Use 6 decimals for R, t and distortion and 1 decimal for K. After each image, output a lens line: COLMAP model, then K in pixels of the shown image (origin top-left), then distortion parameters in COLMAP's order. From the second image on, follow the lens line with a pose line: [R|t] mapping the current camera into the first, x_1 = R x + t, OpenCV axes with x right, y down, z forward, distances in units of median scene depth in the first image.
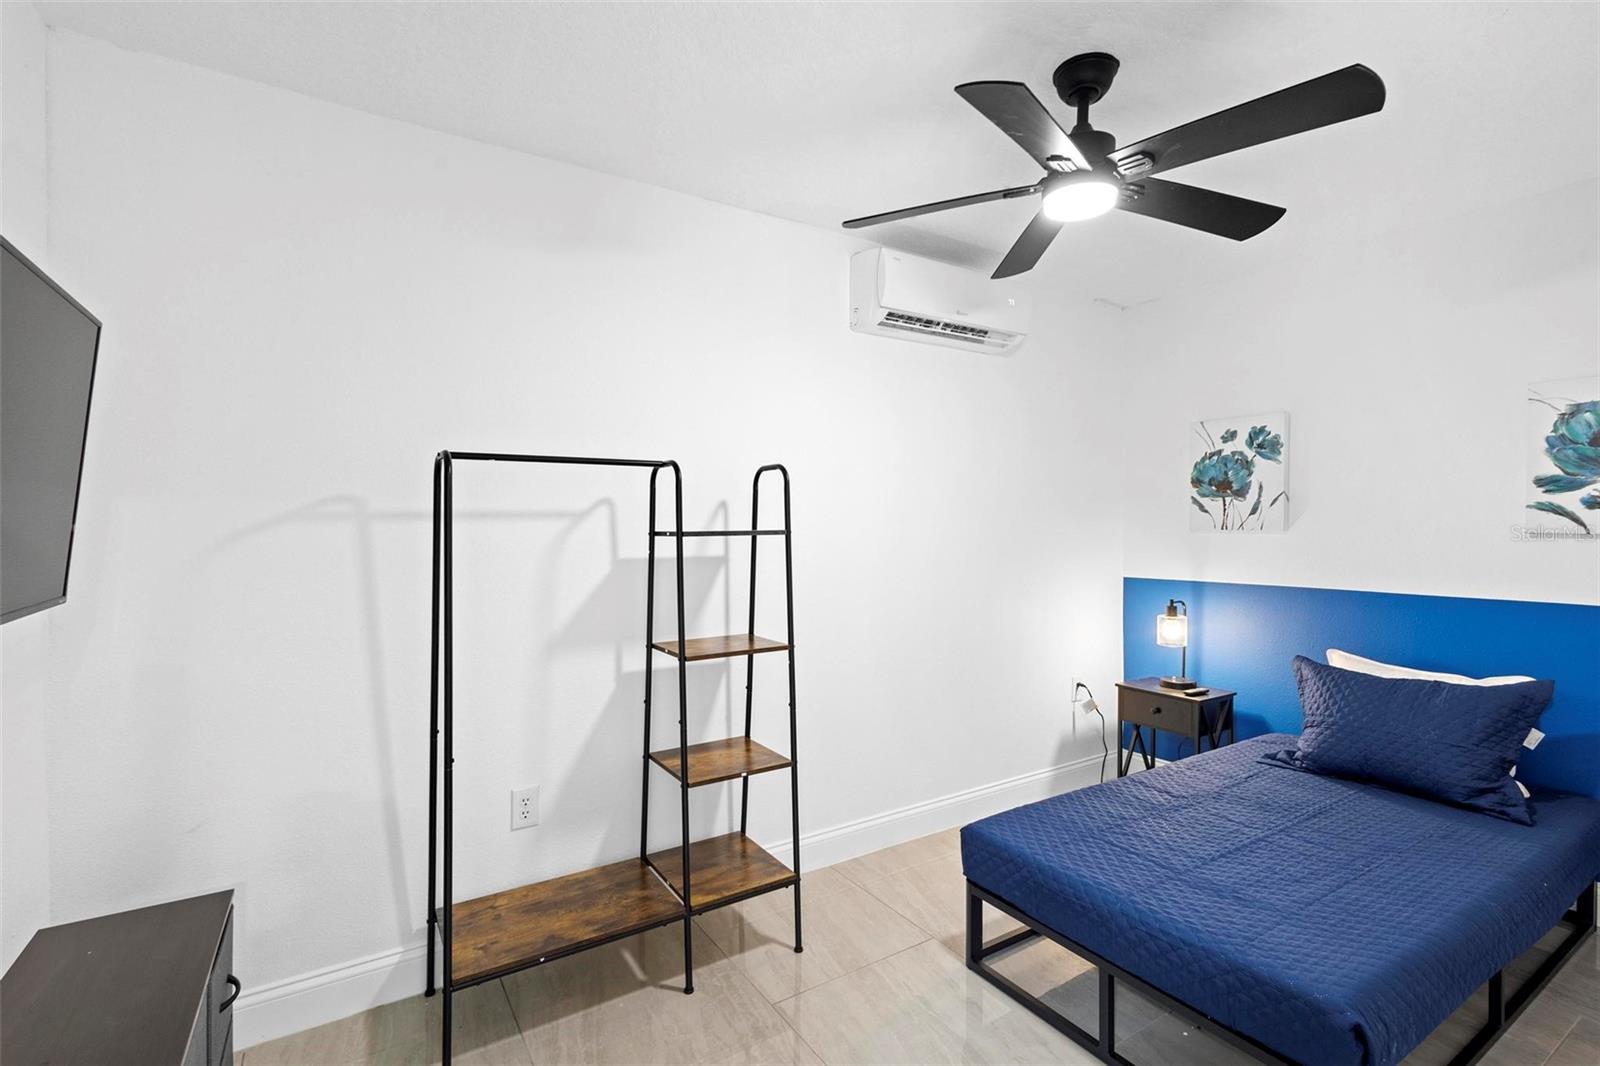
lens RADIAL K [[724.7, 0, 800.4], [0, 724.7, 536.6], [0, 0, 1]] dist [0.011842, -0.000819]
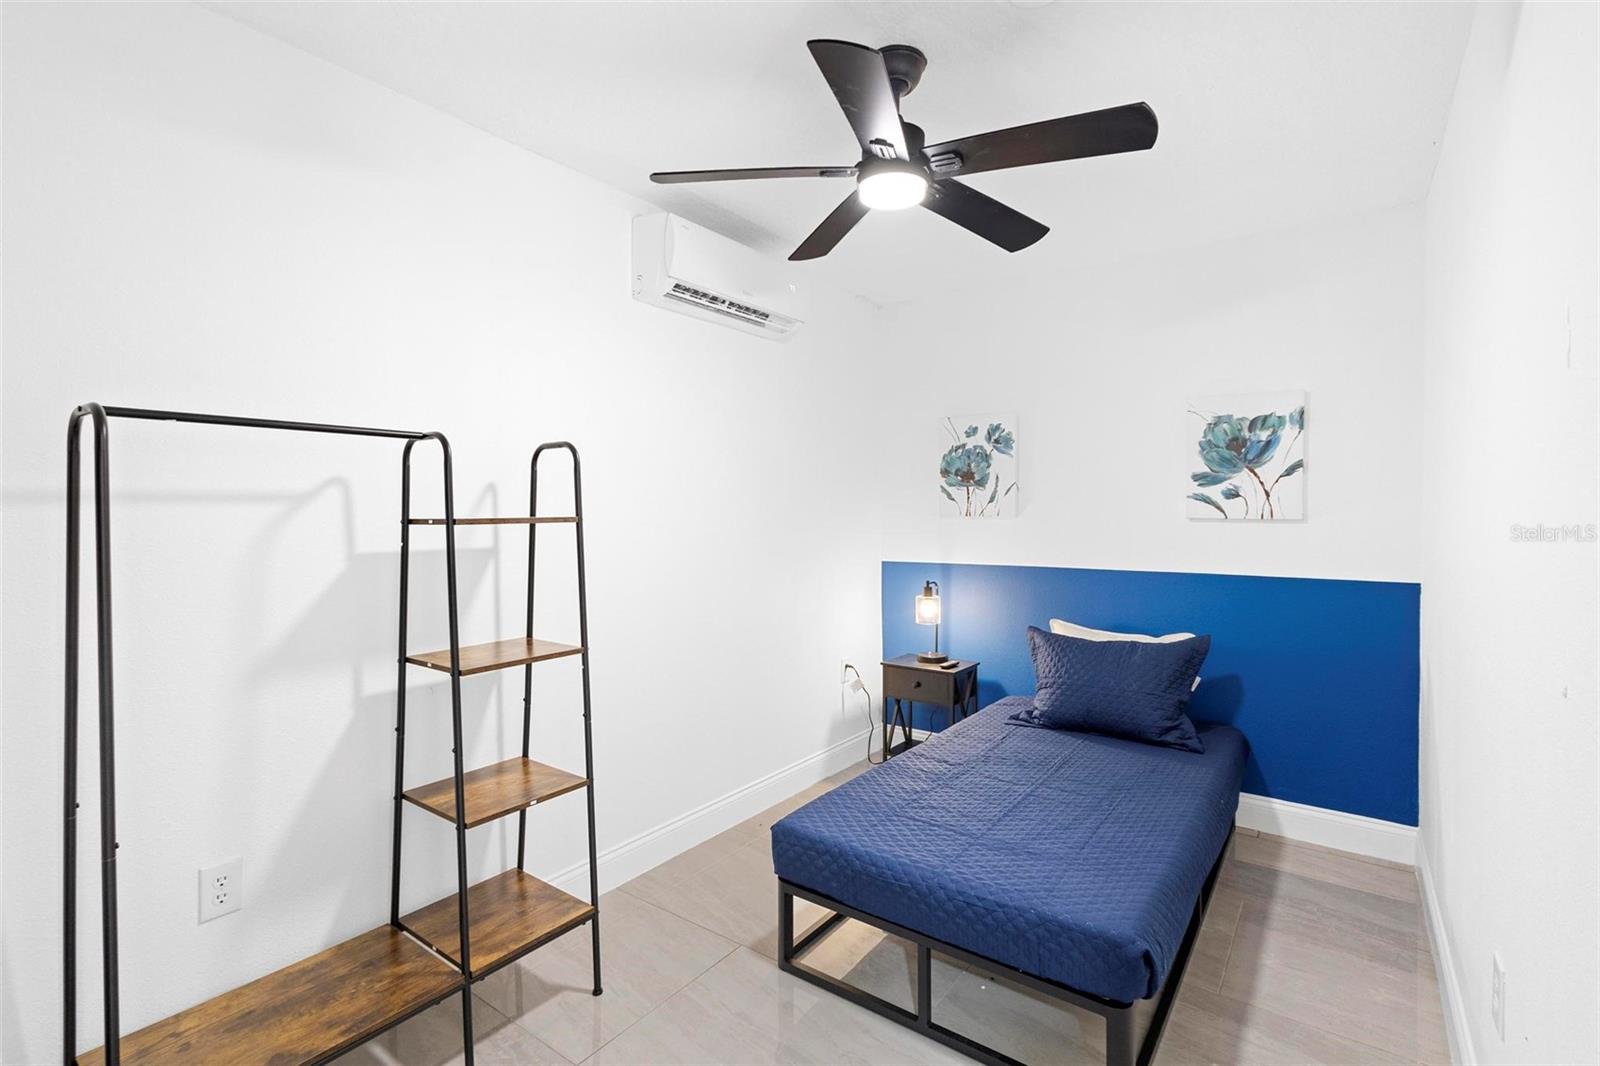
lens RADIAL K [[735.3, 0, 798.8], [0, 735.3, 526.7], [0, 0, 1]] dist [0.014267, -0.004734]
pose [[0.934153, -0.007085, 0.356803, -0.086569], [0.005941, 0.999973, 0.004304, 0.000757], [-0.356824, -0.001901, 0.934170, 0.071904]]
